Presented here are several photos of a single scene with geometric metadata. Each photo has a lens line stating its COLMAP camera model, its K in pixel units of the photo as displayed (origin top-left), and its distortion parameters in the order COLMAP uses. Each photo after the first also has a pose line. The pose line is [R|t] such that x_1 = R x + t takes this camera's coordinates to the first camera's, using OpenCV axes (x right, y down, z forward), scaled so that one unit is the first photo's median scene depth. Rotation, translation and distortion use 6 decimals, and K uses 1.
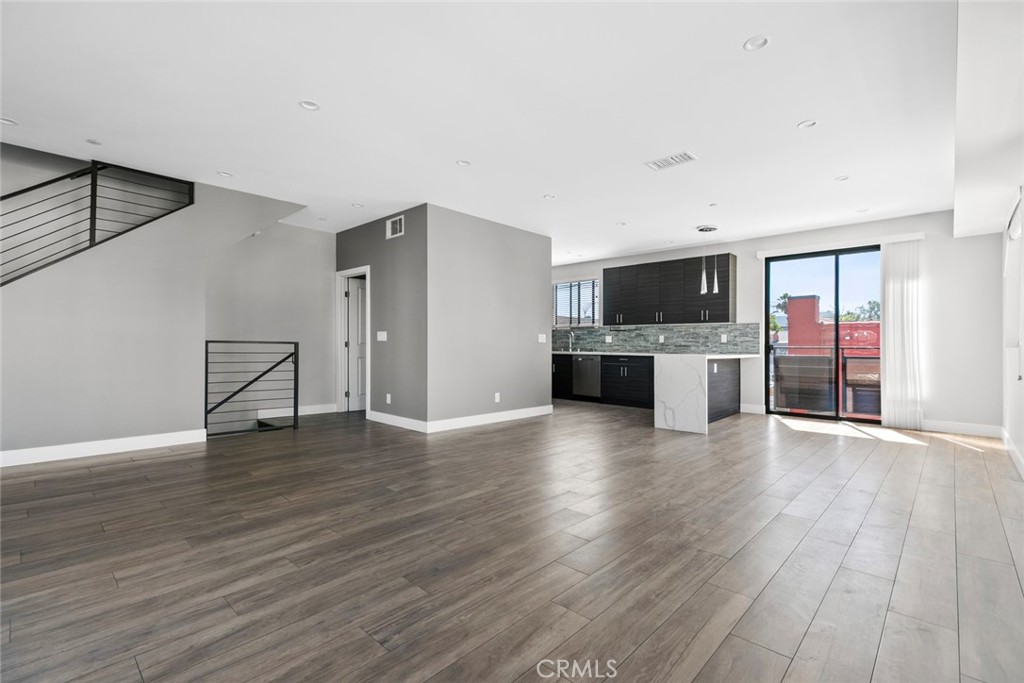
lens RADIAL K [[462.2, 0, 511.6], [0, 462.2, 341.6], [0, 0, 1]] dist [0.001360, 0.000263]
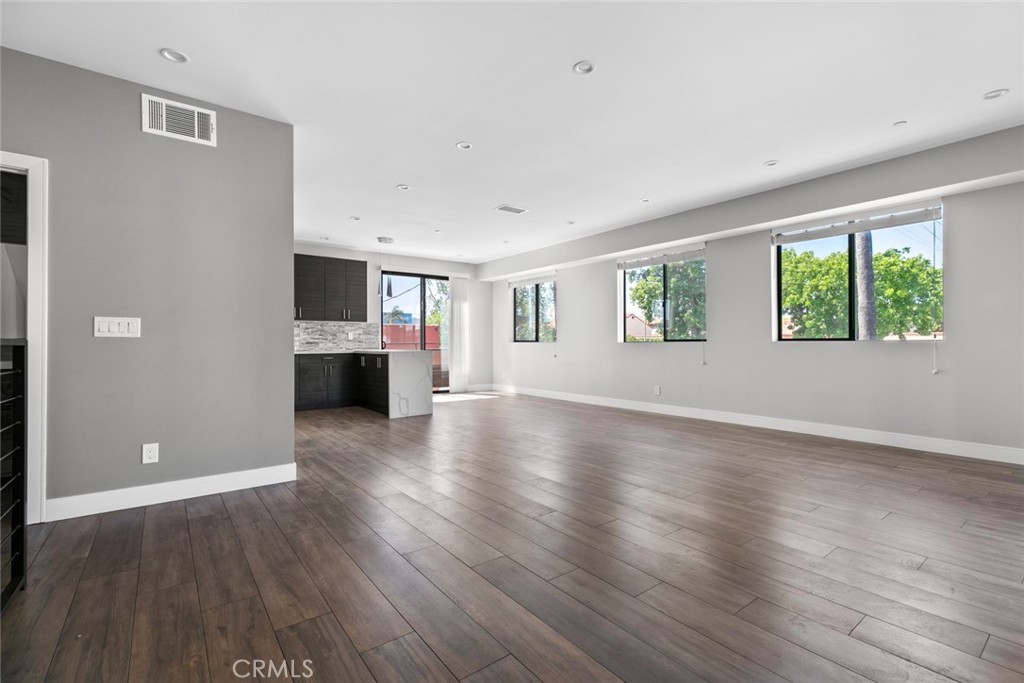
lens RADIAL K [[462.2, 0, 523.3], [0, 462.2, 339.7], [0, 0, 1]] dist [0.001360, 0.000263]
pose [[0.139708, -0.000543, 0.990193, -0.708186], [-0.006049, 0.999981, 0.001402, -0.001909], [-0.990174, -0.006185, 0.139702, 0.532954]]
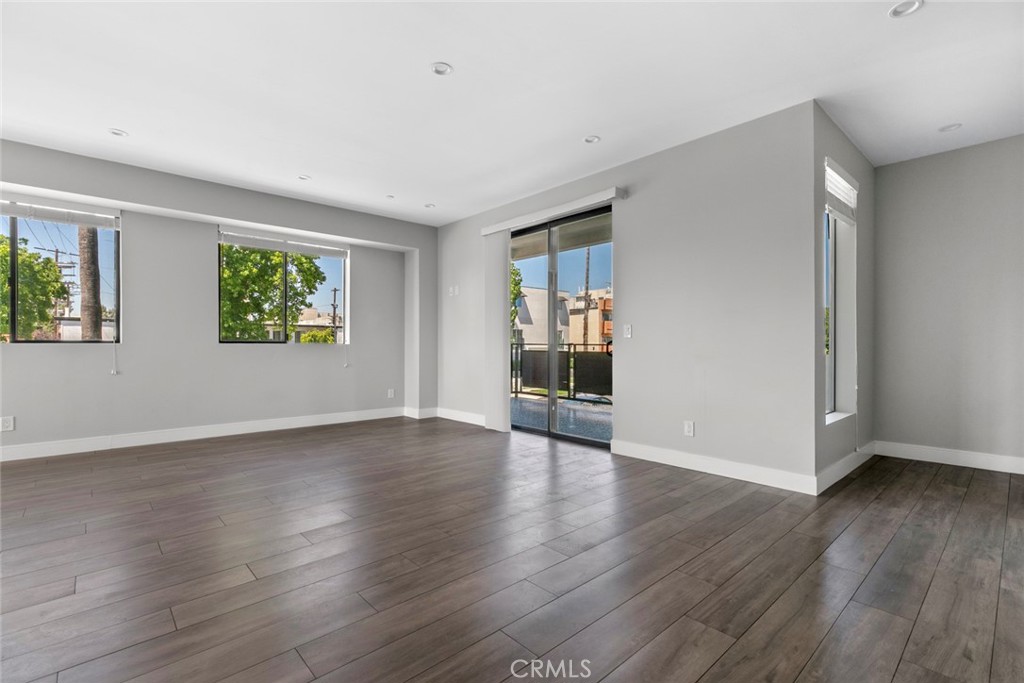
lens RADIAL K [[462.2, 0, 510.8], [0, 462.2, 342.3], [0, 0, 1]] dist [0.001360, 0.000263]
pose [[-0.997429, -0.006834, 0.071331, -0.337237], [-0.007777, 0.999886, -0.012953, 0.004377], [-0.071234, -0.013474, -0.997369, 1.004232]]
